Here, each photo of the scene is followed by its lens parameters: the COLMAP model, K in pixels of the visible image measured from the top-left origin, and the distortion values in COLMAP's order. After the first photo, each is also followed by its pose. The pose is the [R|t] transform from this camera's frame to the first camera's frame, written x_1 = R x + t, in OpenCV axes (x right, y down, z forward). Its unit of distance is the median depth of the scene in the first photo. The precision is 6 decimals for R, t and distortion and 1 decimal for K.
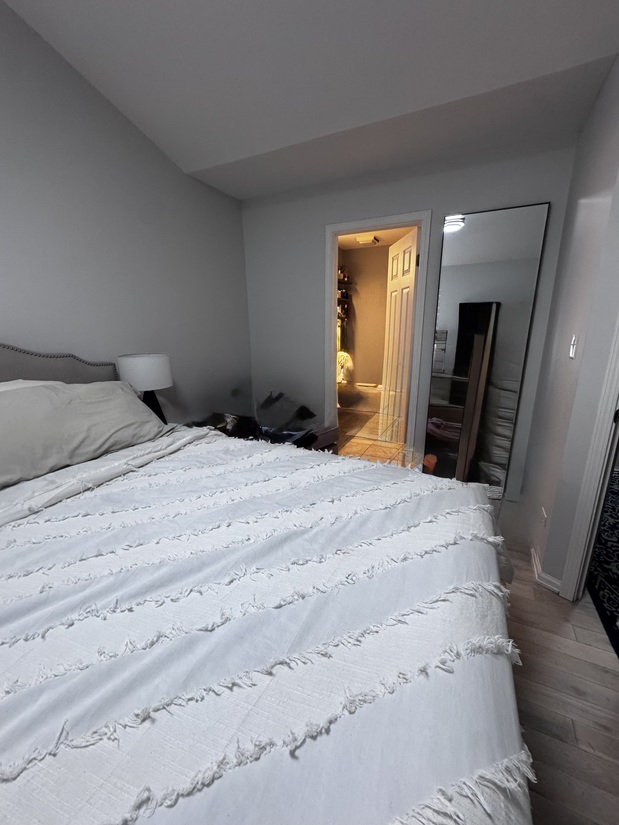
lens RADIAL K [[329.0, 0, 309.4], [0, 329.0, 411.2], [0, 0, 1]] dist [-0.003830, 0.000778]
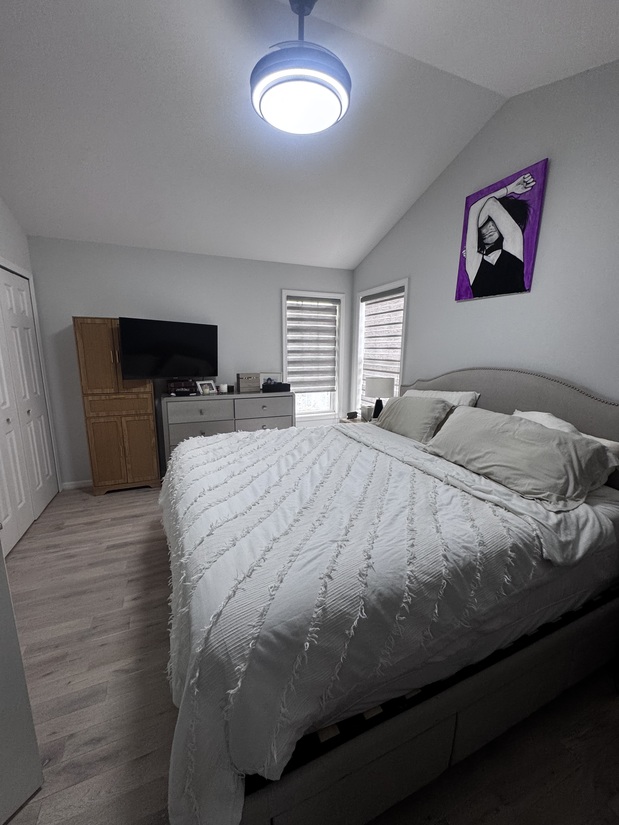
lens RADIAL K [[329.0, 0, 309.4], [0, 329.0, 411.2], [0, 0, 1]] dist [-0.003830, 0.000778]
pose [[-0.670716, 0.144482, -0.727506, 0.697685], [-0.181529, 0.919039, 0.349879, -0.415317], [0.719157, 0.366733, -0.590186, 1.188175]]
